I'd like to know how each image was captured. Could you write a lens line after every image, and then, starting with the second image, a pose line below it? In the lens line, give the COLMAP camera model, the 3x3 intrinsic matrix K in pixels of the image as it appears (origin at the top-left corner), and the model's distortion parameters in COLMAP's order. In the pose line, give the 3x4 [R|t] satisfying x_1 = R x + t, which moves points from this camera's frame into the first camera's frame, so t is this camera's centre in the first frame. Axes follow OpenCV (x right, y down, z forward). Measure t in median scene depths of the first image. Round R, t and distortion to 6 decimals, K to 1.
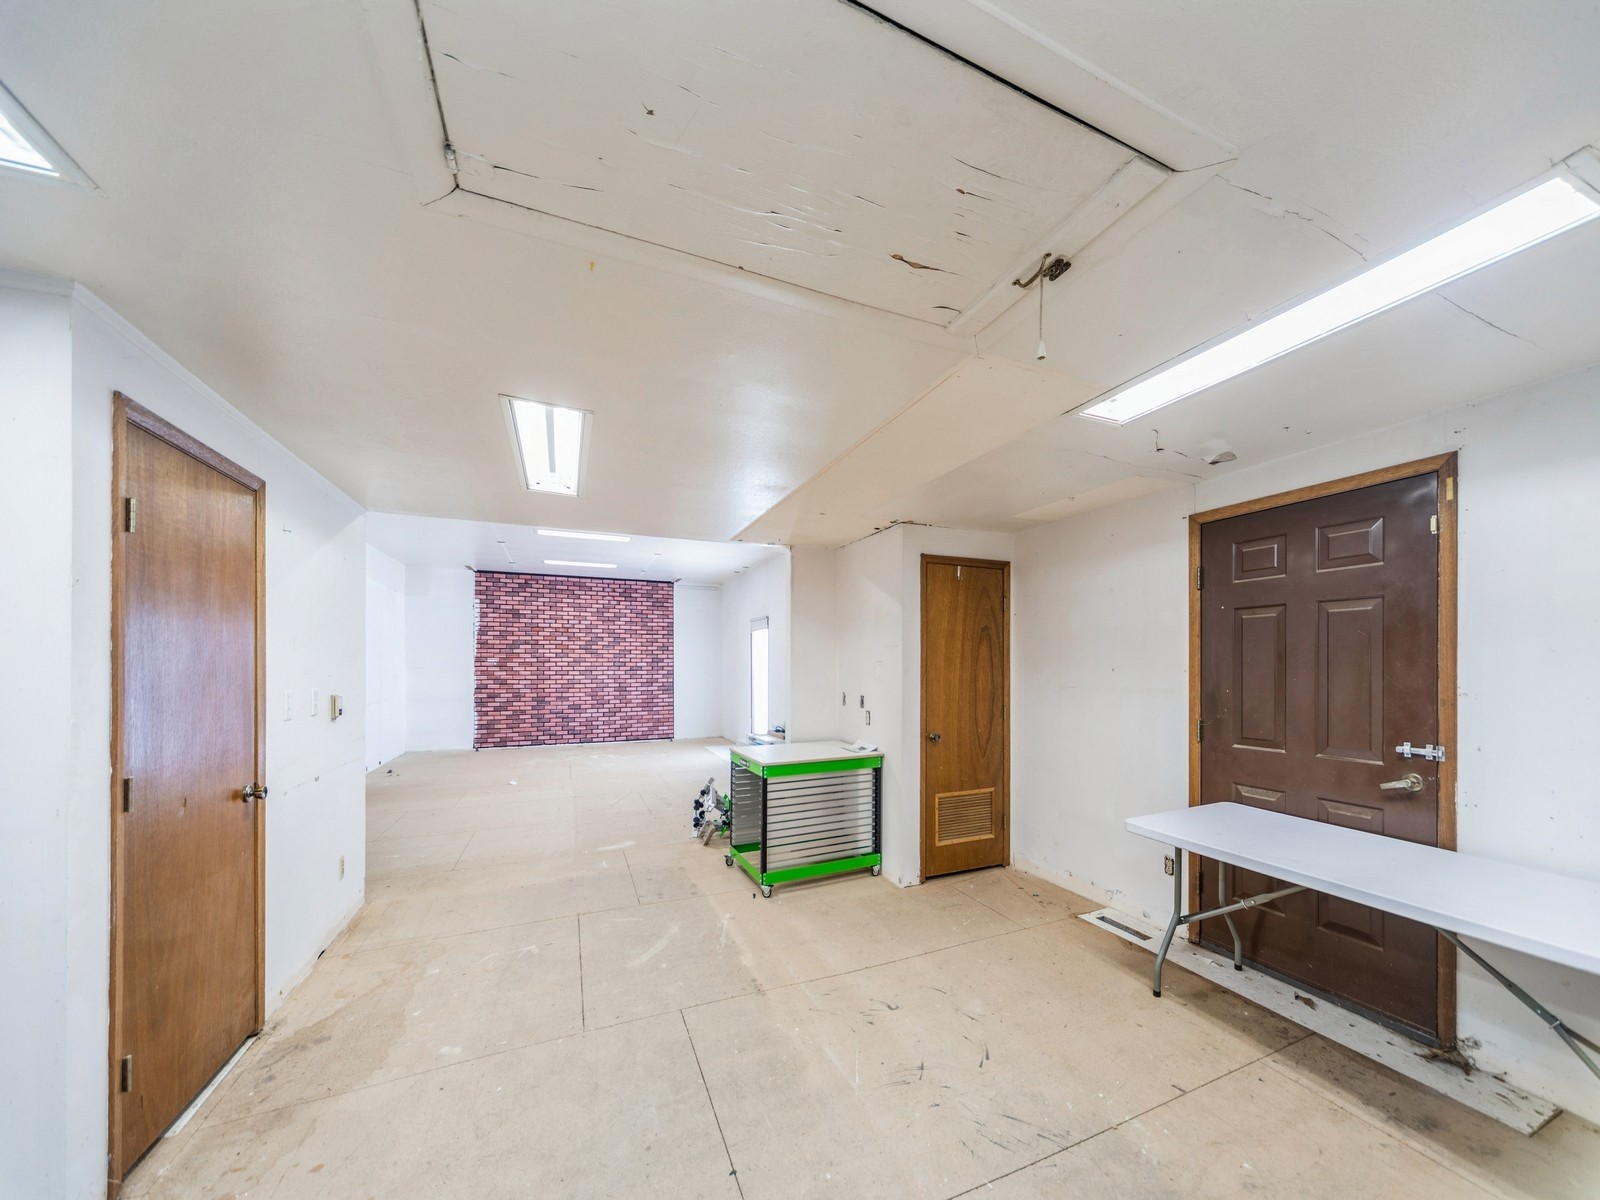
lens RADIAL K [[561.5, 0, 799.5], [0, 561.5, 613.2], [0, 0, 1]] dist [0.000378, 0.000070]
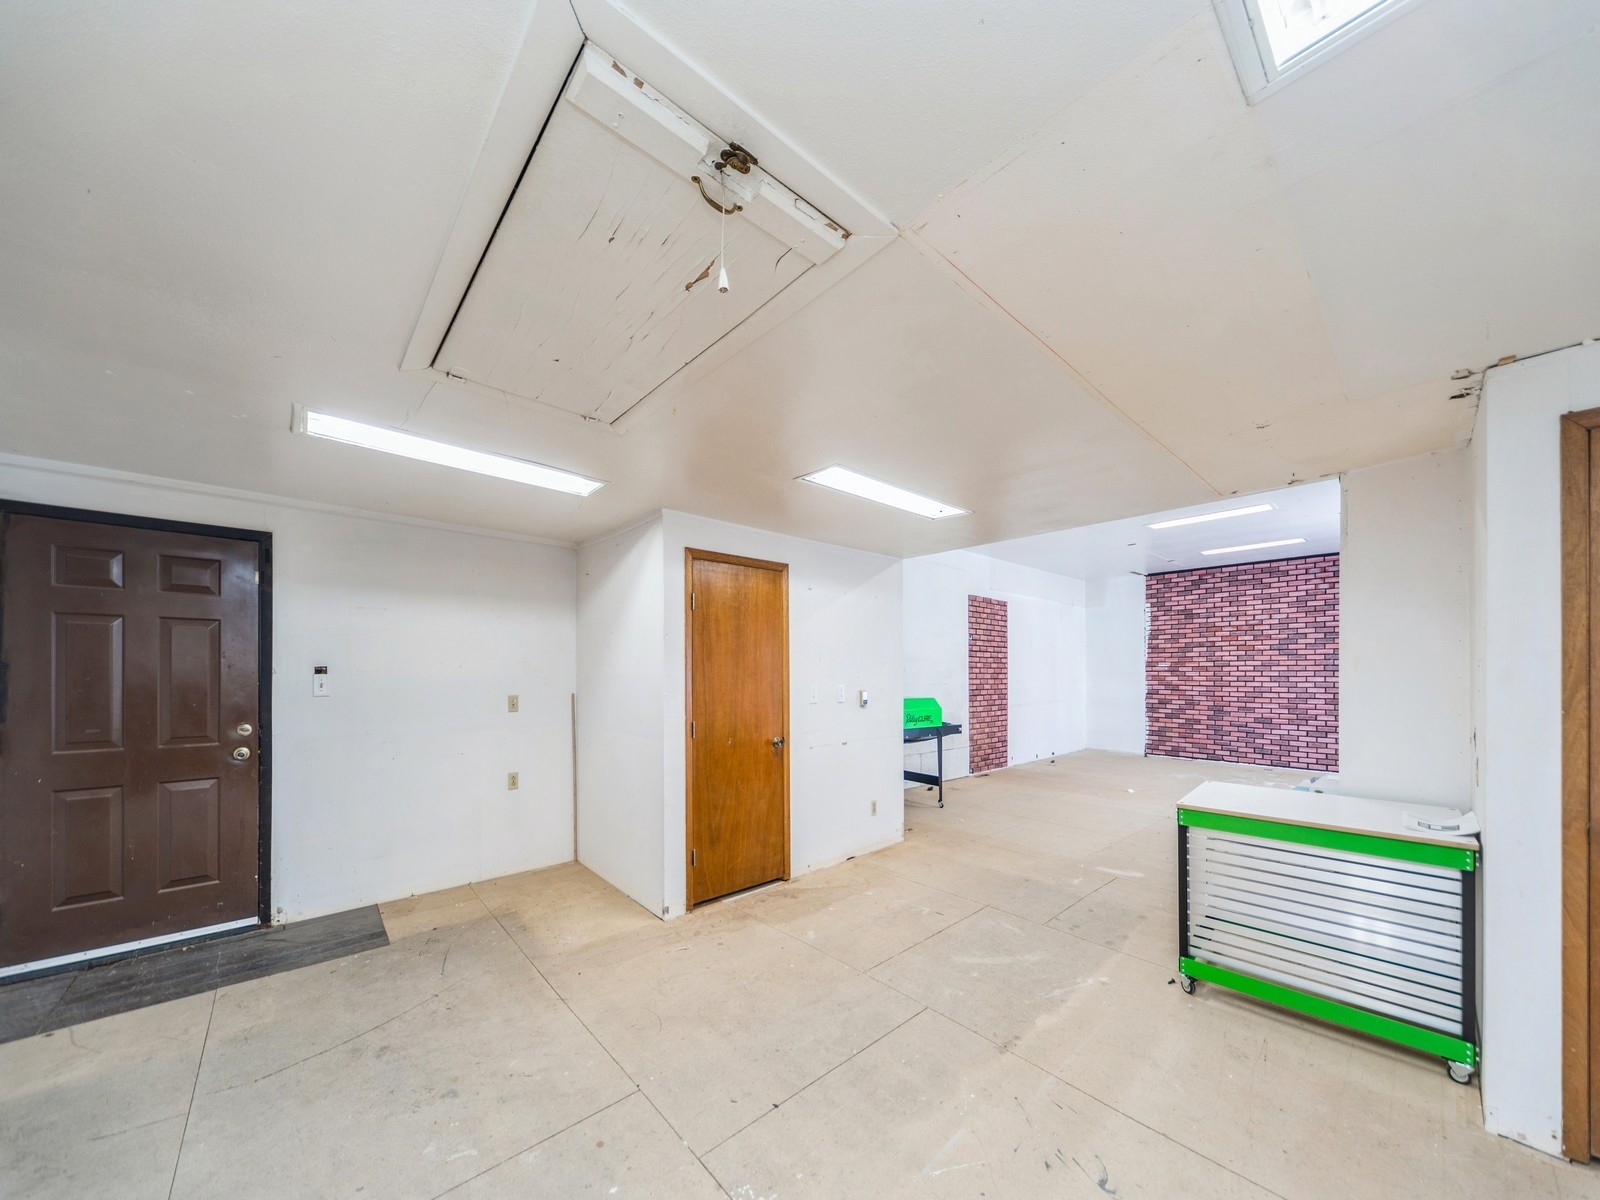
lens RADIAL K [[556.5, 0, 802.4], [0, 556.5, 618.9], [0, 0, 1]] dist [0.000548, 0.000246]
pose [[0.337331, -0.089644, -0.937108, 0.148122], [0.089577, 0.993995, -0.062841, 0.010154], [0.937115, -0.062745, 0.343336, 0.099739]]
